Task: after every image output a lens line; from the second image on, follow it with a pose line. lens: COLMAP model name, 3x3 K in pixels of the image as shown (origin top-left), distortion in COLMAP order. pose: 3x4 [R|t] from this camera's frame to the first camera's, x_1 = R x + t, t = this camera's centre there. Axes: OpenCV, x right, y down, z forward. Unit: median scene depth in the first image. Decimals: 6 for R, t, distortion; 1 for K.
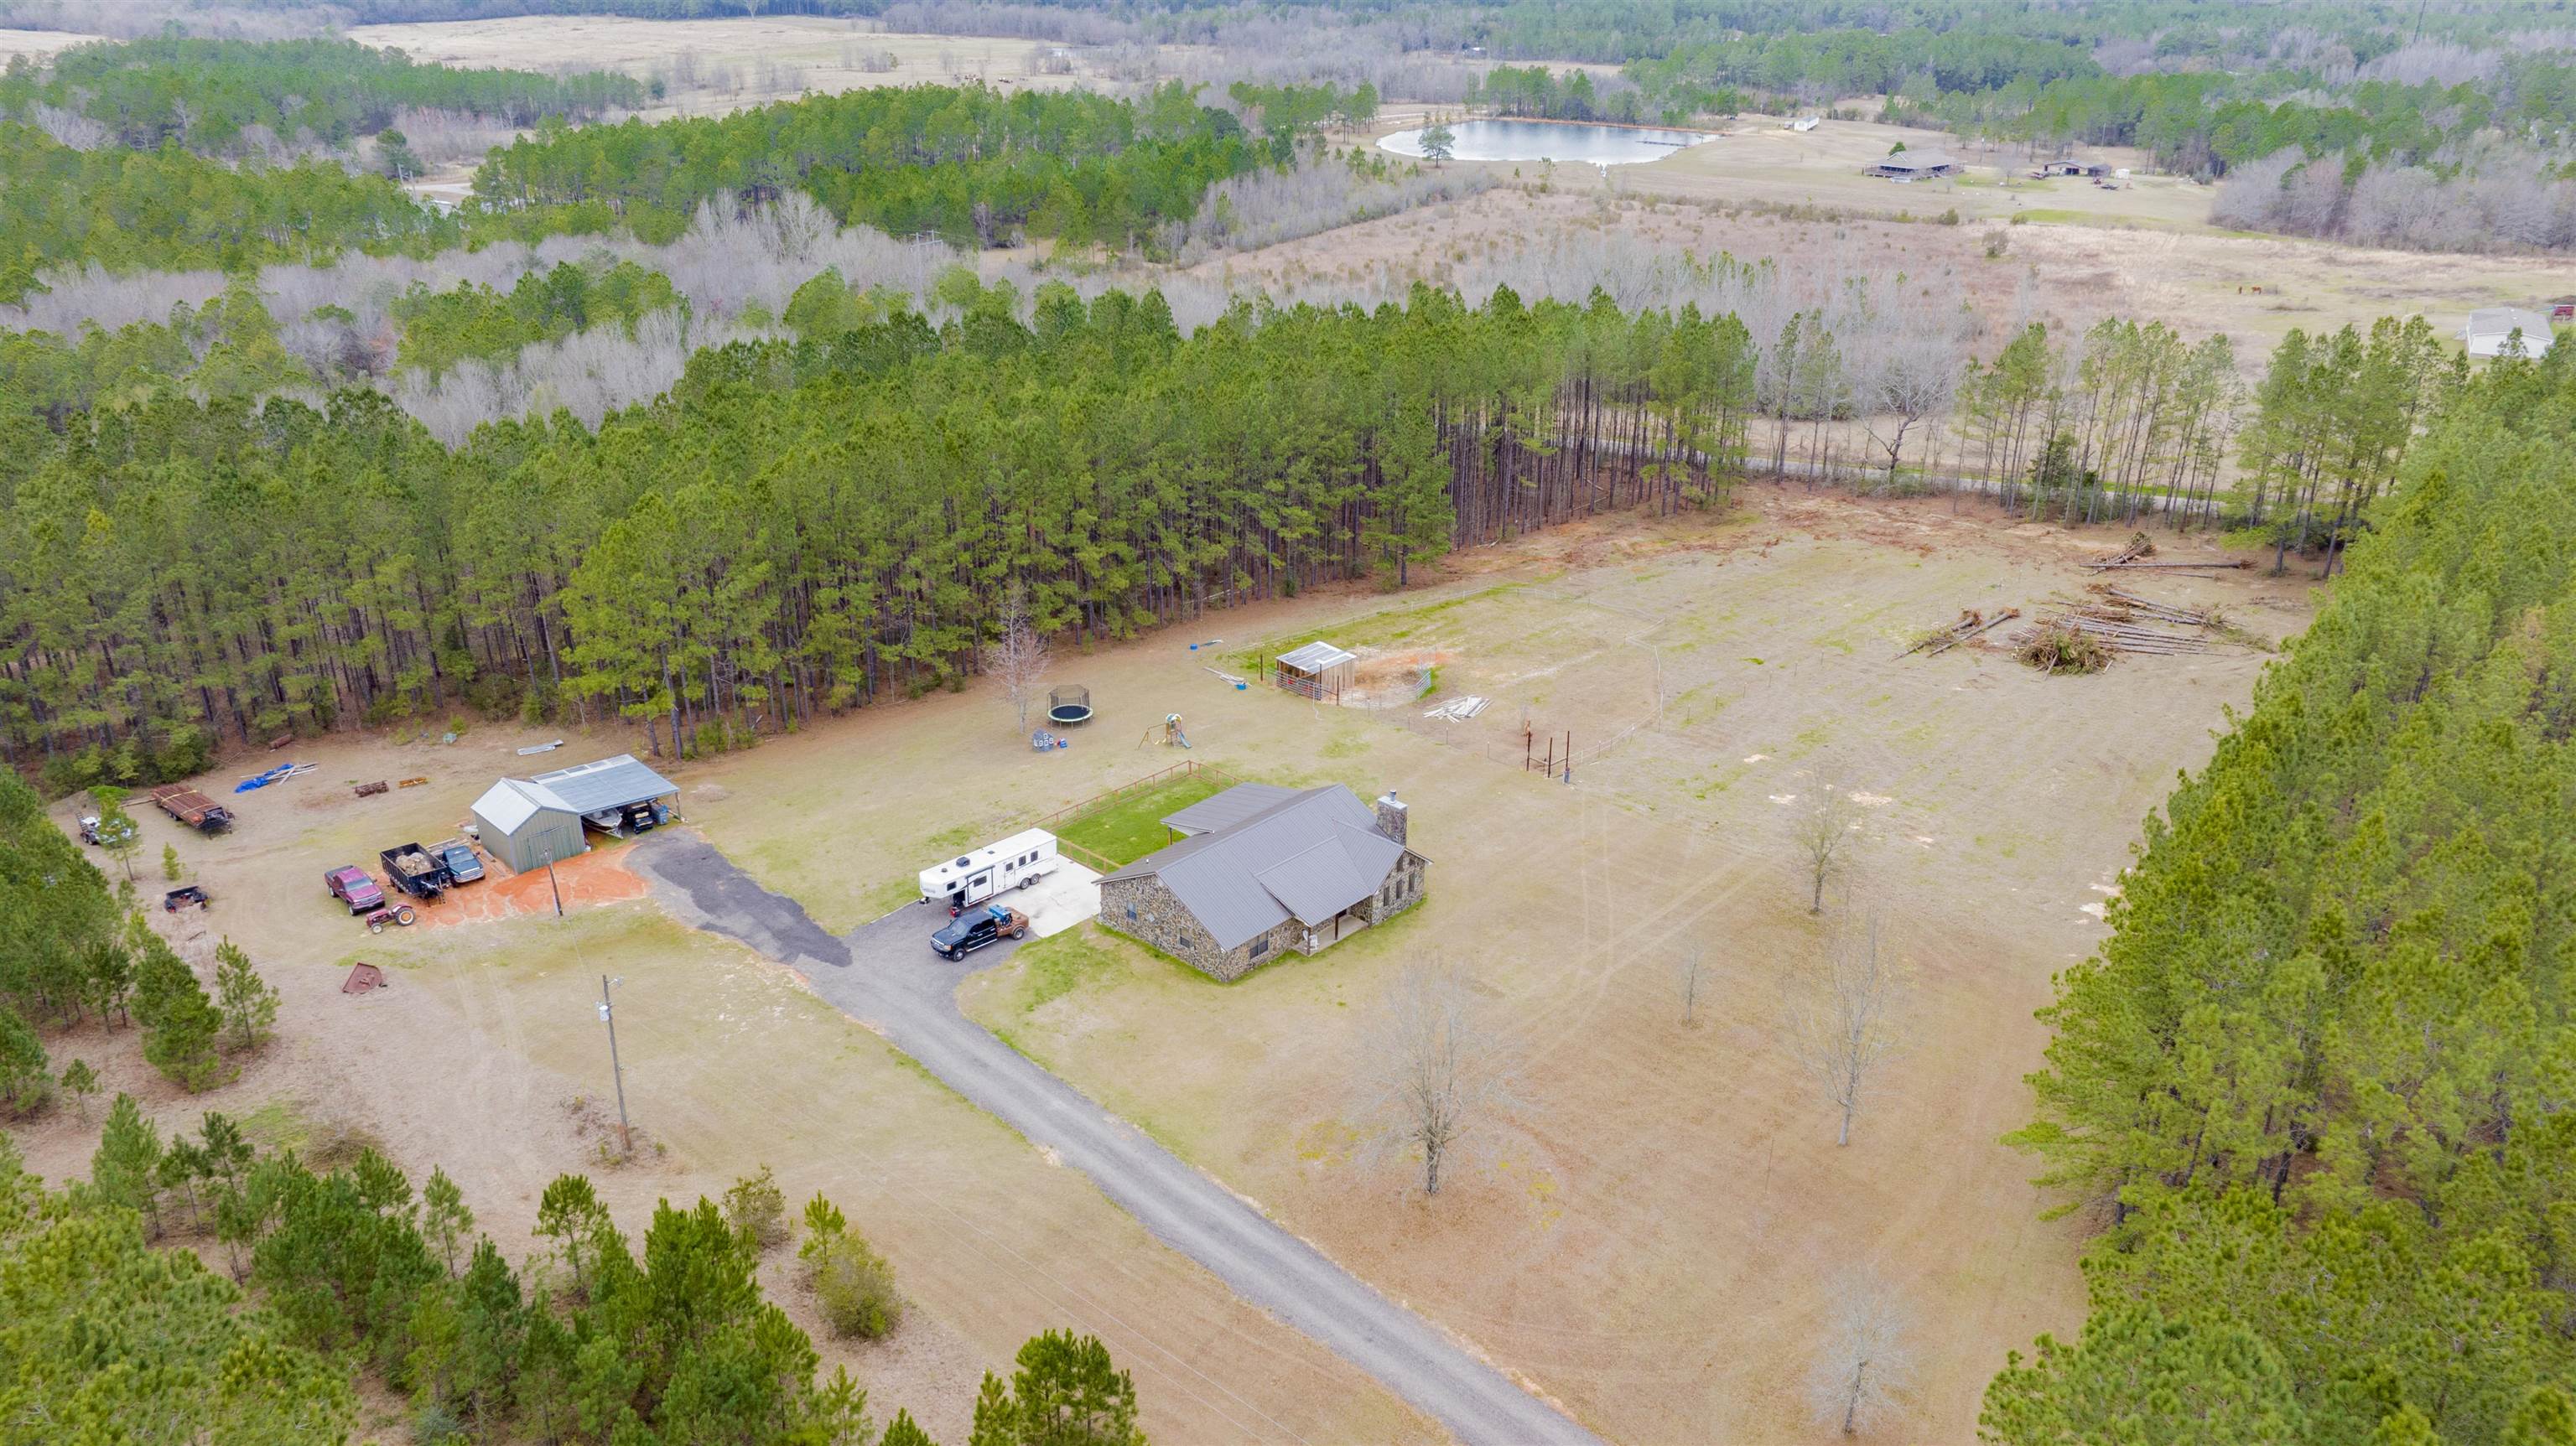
lens RADIAL K [[1843.6, 0, 1285.5], [0, 1843.6, 724.0], [0, 0, 1]] dist [-0.019931, 0.042371]
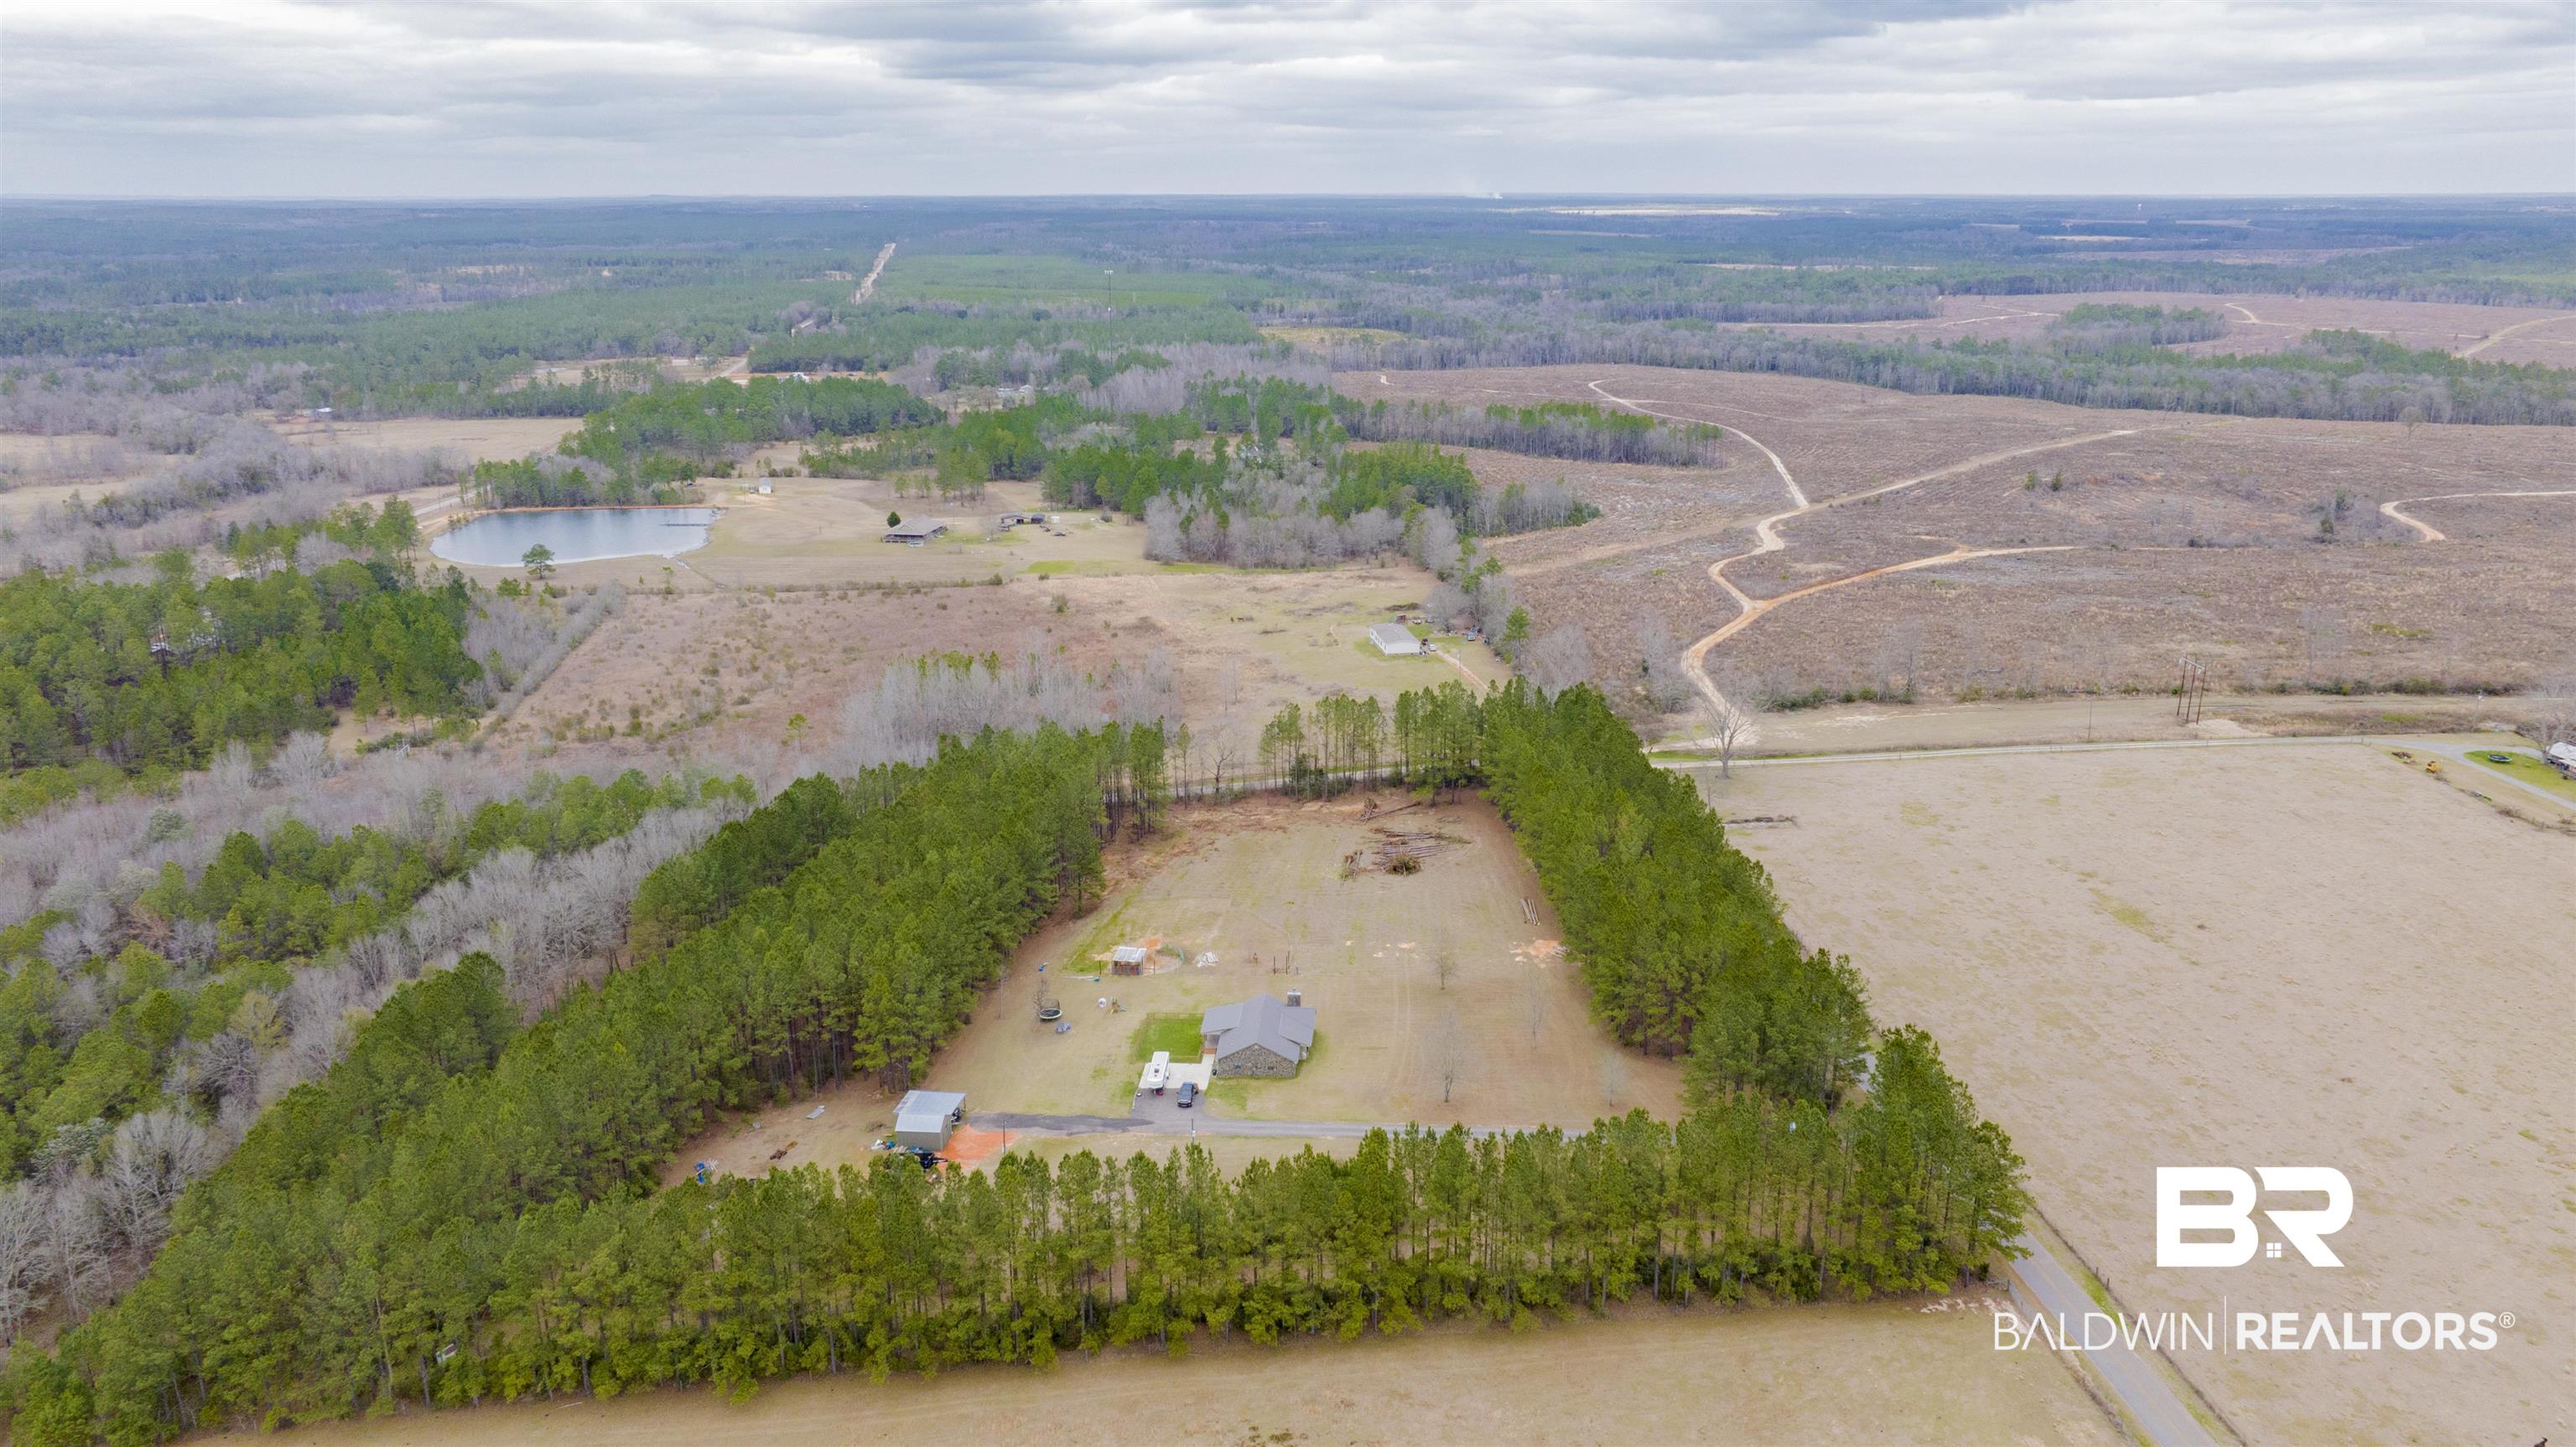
lens RADIAL K [[1843.7, 0, 1288.4], [0, 1843.7, 723.2], [0, 0, 1]] dist [-0.019931, 0.042371]
pose [[0.774718, -0.190456, 0.602941, -0.774477], [0.263885, 0.963934, -0.034580, -0.127376], [-0.574610, 0.185897, 0.797036, -0.564095]]
